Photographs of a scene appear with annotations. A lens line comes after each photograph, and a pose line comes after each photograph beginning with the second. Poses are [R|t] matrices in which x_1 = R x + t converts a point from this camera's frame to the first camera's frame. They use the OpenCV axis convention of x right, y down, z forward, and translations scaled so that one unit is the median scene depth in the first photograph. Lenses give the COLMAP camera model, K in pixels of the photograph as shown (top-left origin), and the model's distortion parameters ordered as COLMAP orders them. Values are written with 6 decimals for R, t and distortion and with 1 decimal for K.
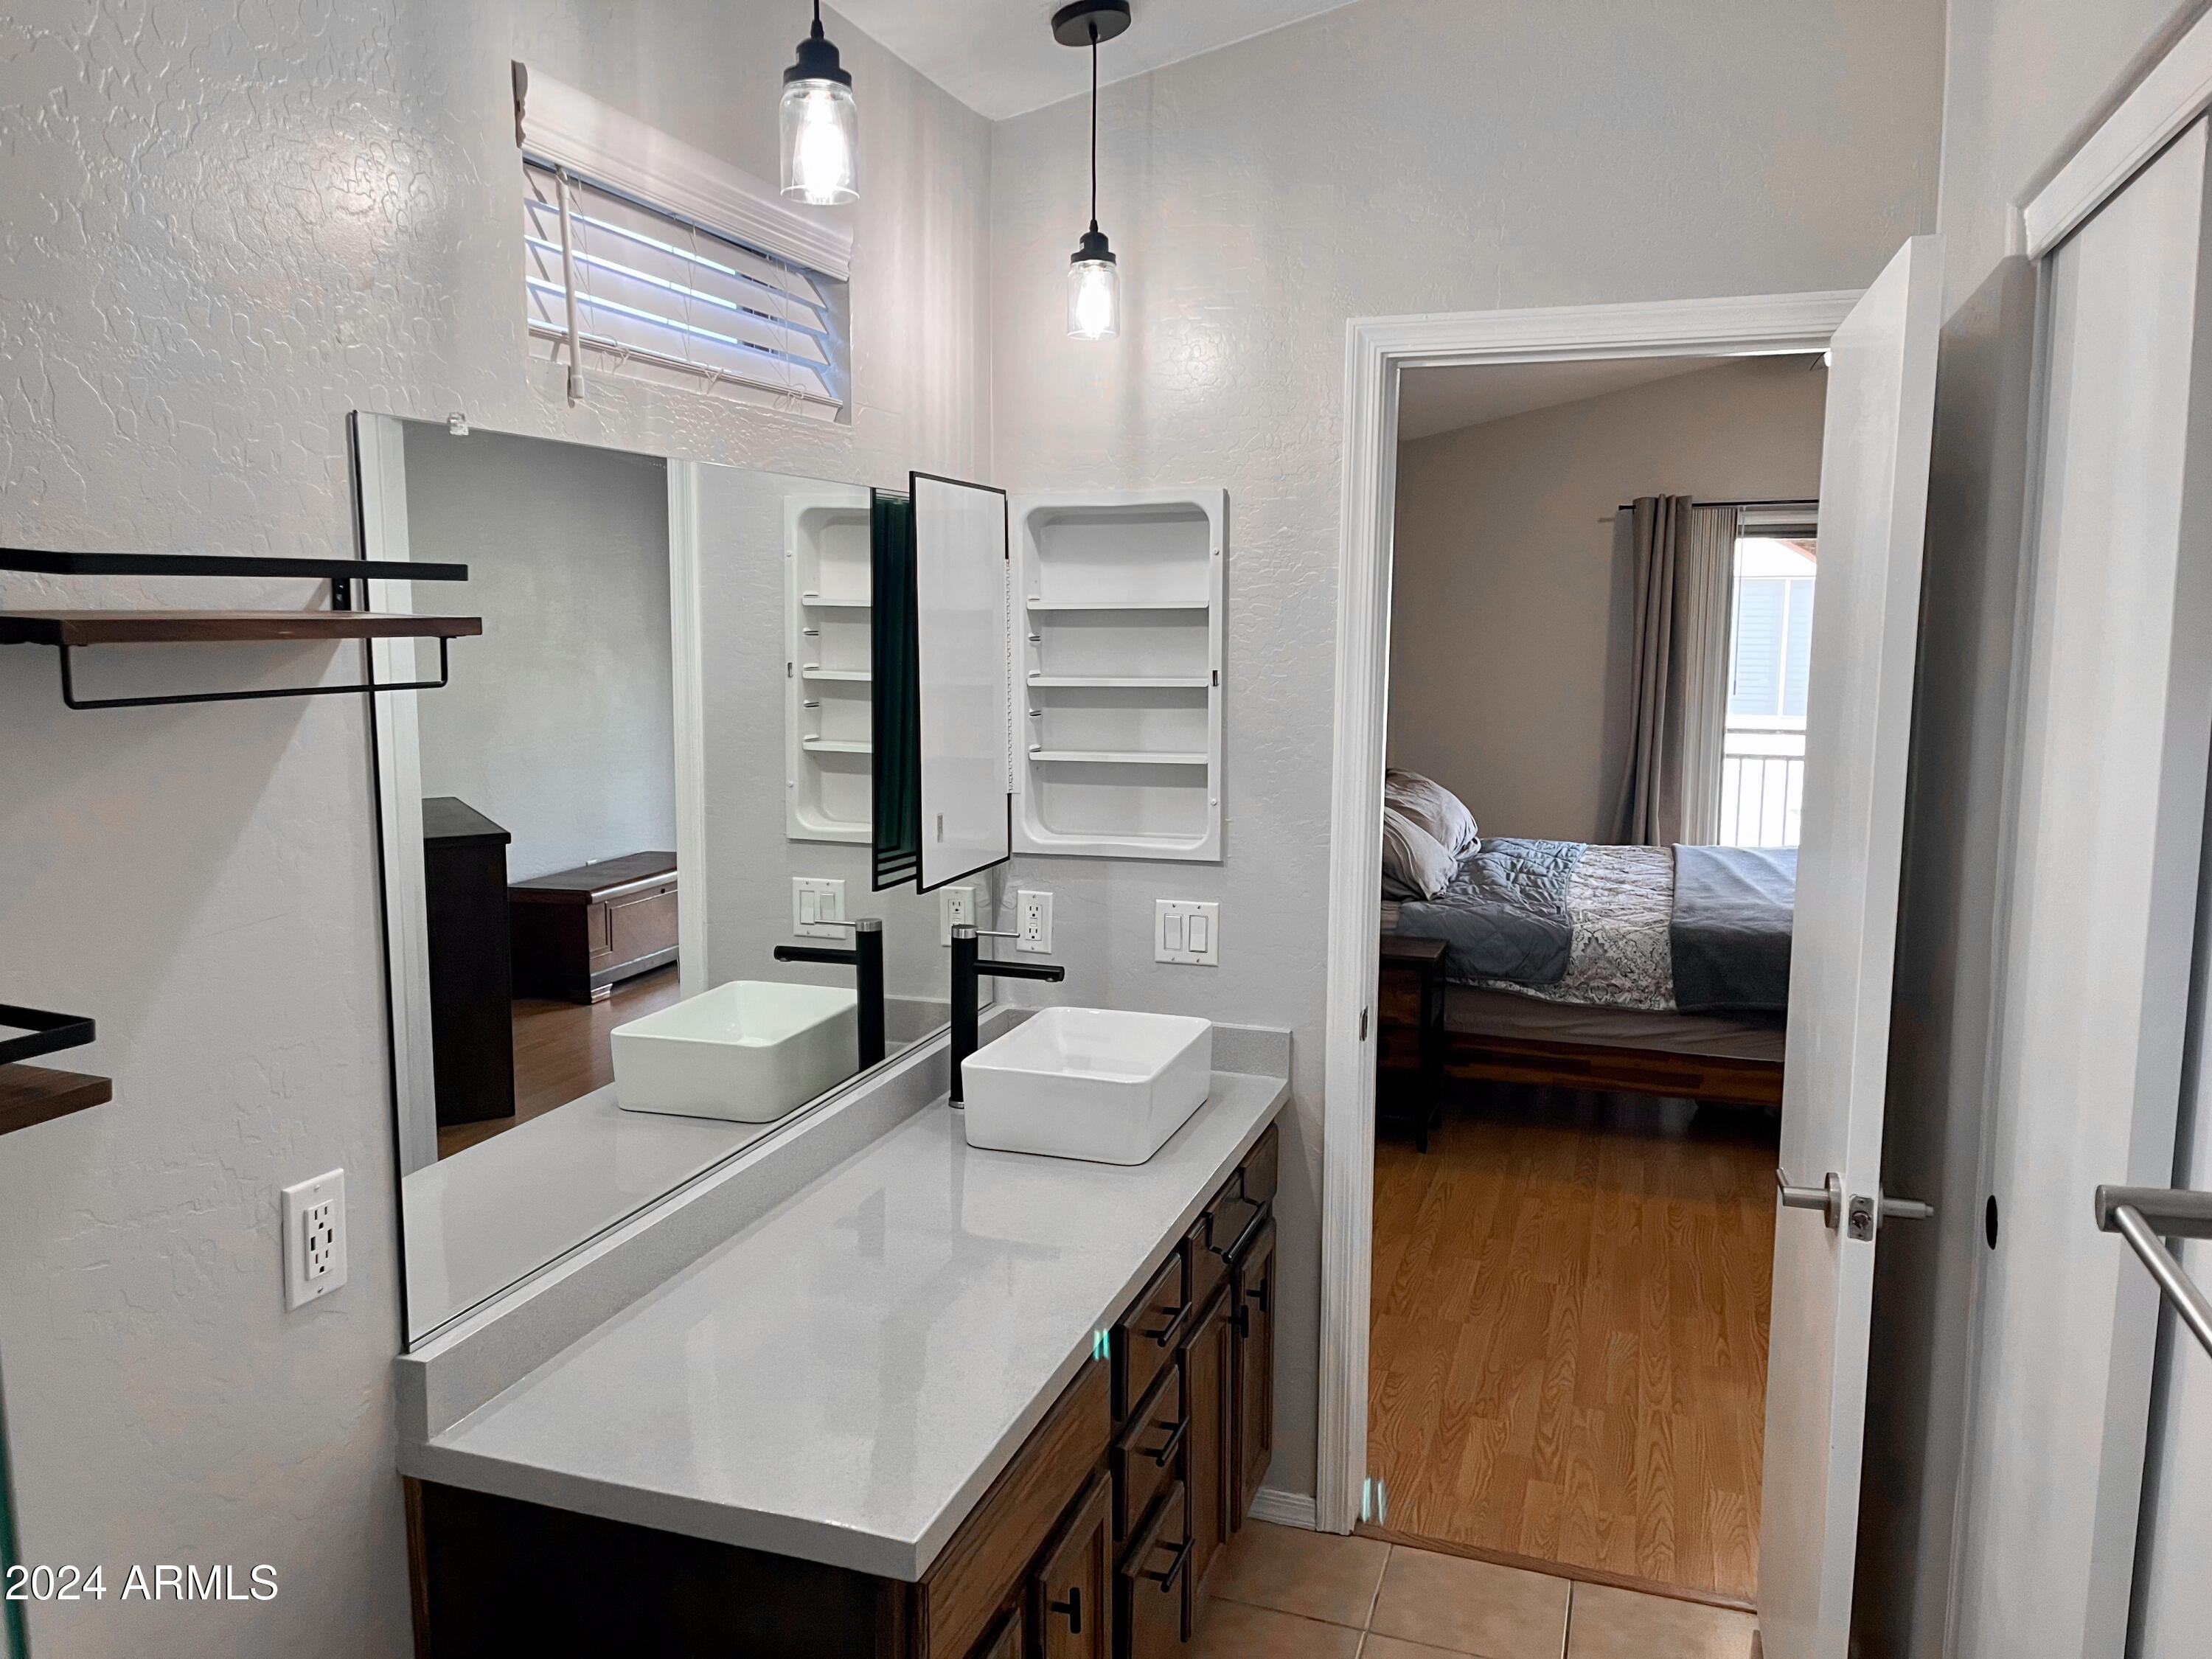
lens RADIAL K [[1704.6, 0, 1056.6], [0, 1704.6, 839.5], [0, 0, 1]] dist [0.049524, -0.064834]
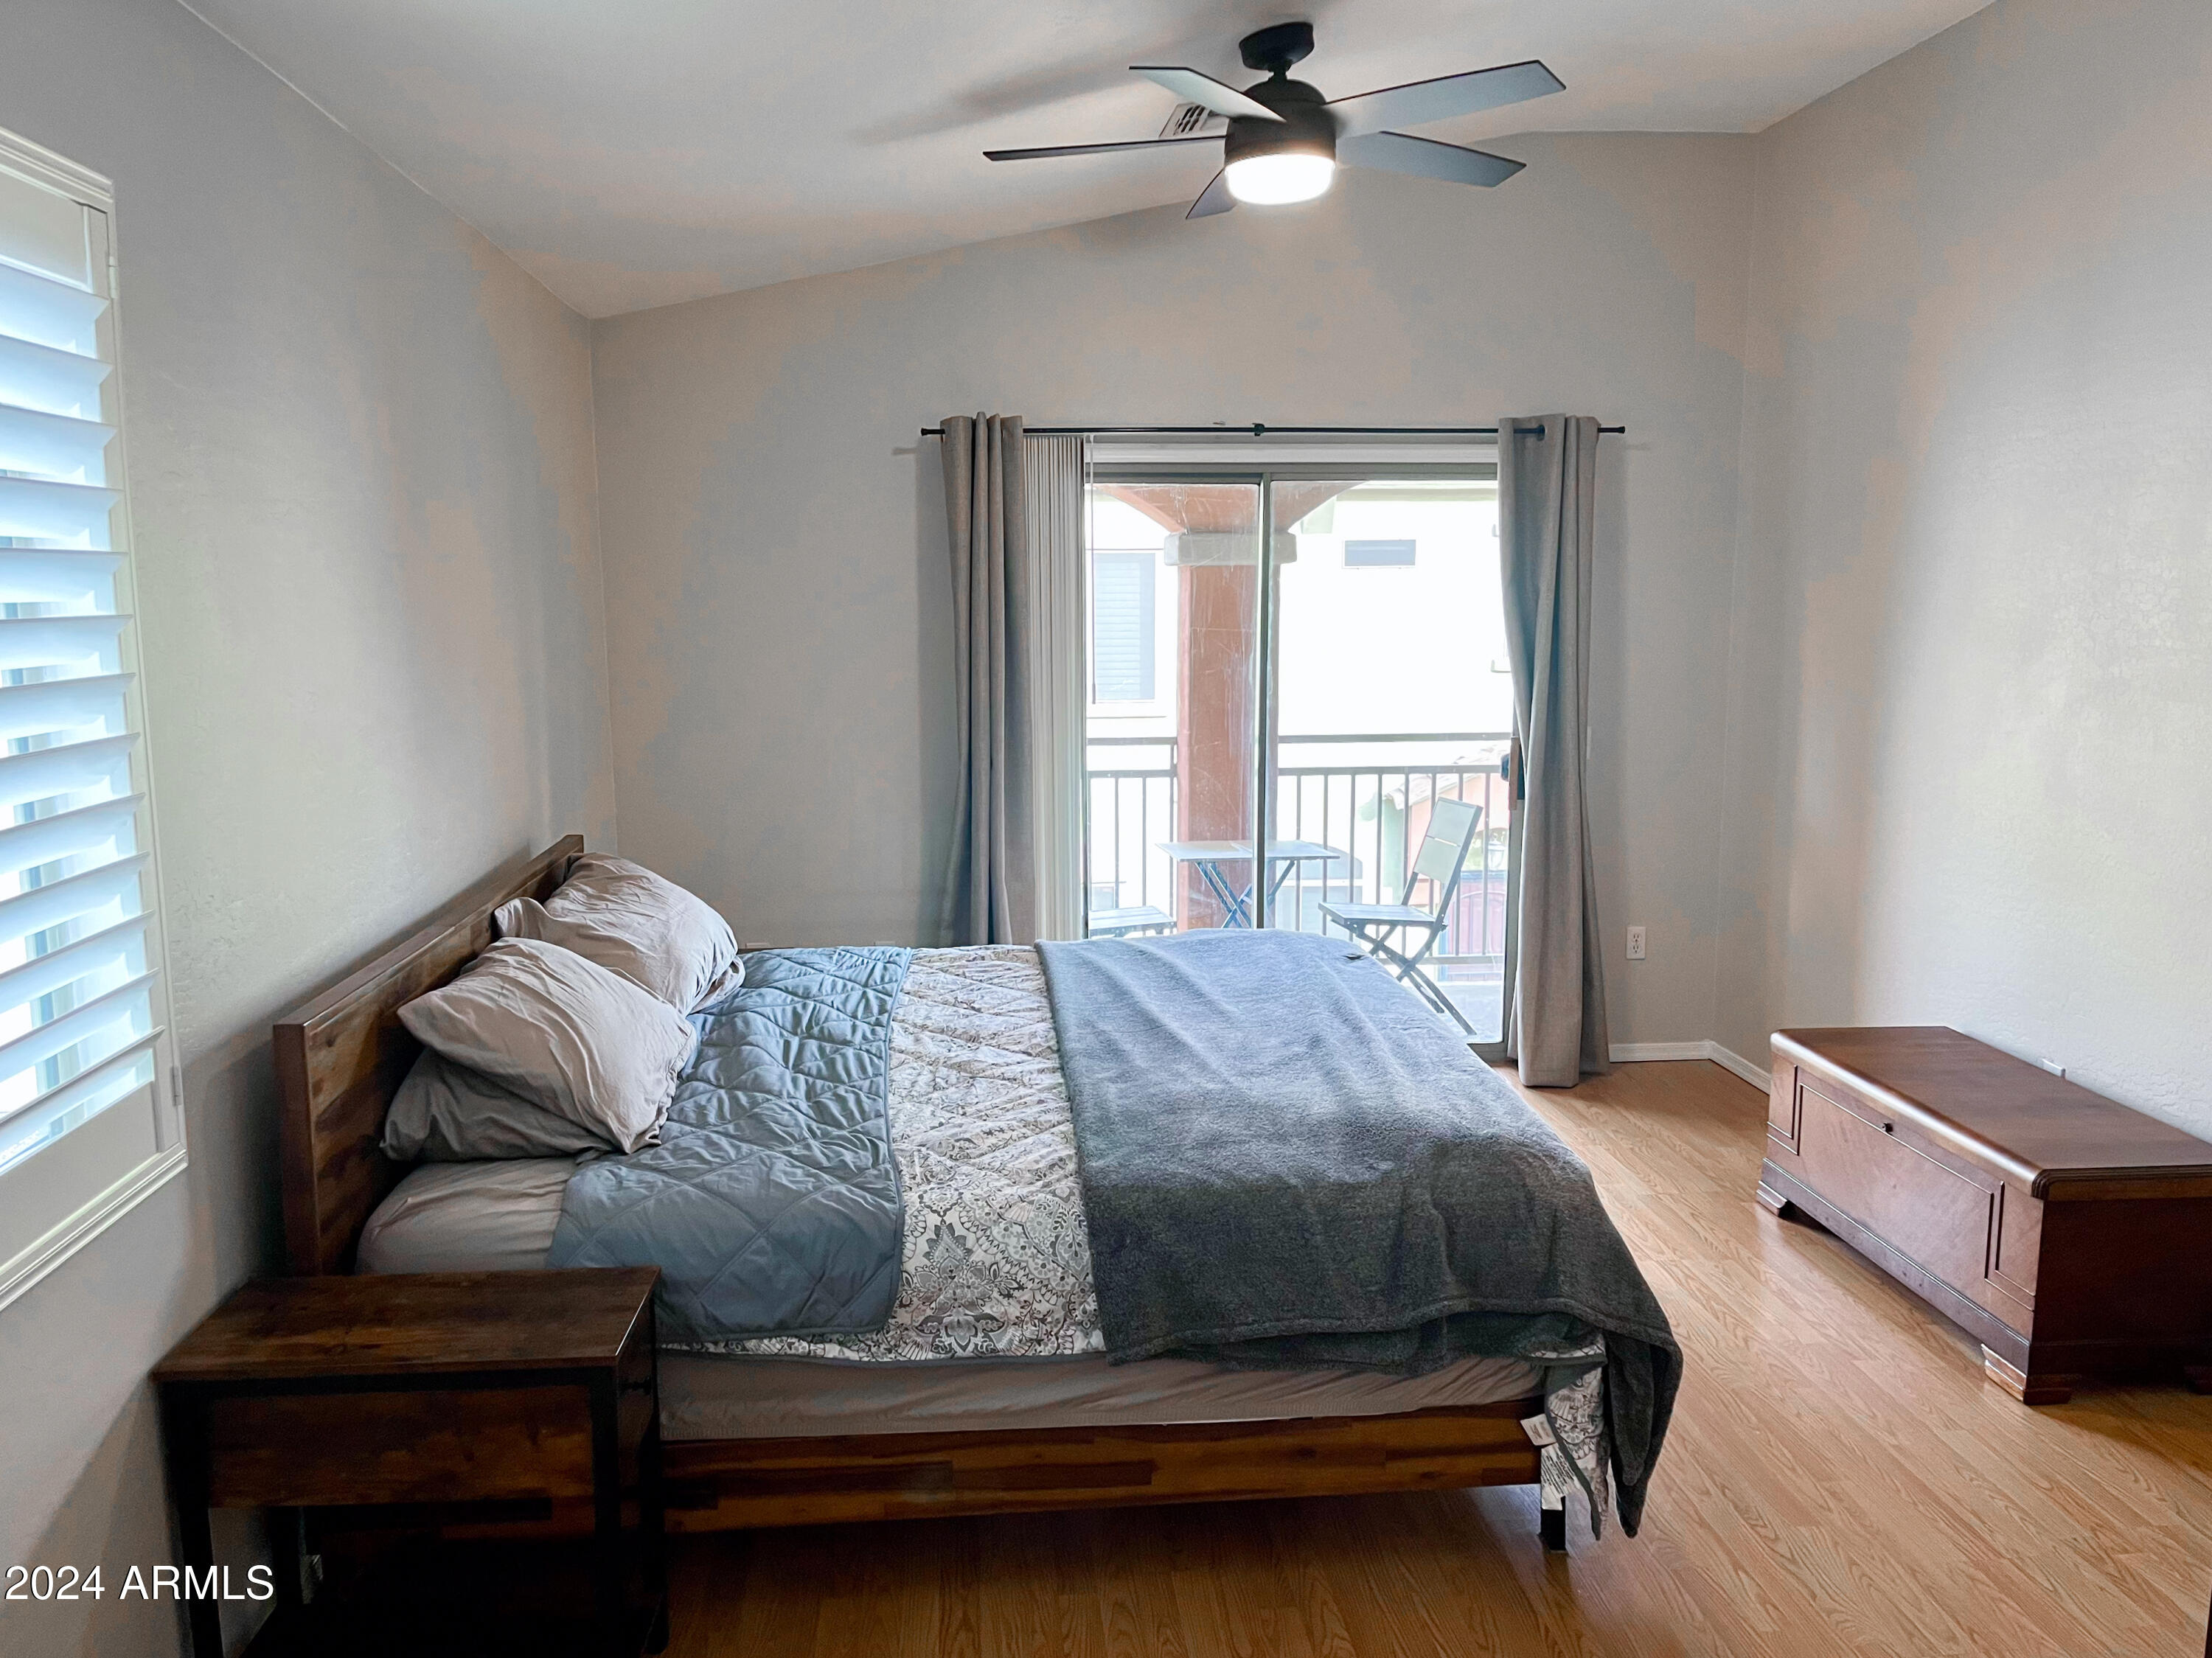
lens RADIAL K [[1704.4, 0, 1110.5], [0, 1704.4, 829.0], [0, 0, 1]] dist [0.049524, -0.064834]
pose [[0.909266, -0.064530, 0.411183, 0.150382], [0.062009, 0.997885, 0.019482, -0.063763], [-0.411571, 0.007783, 0.911345, 0.493572]]
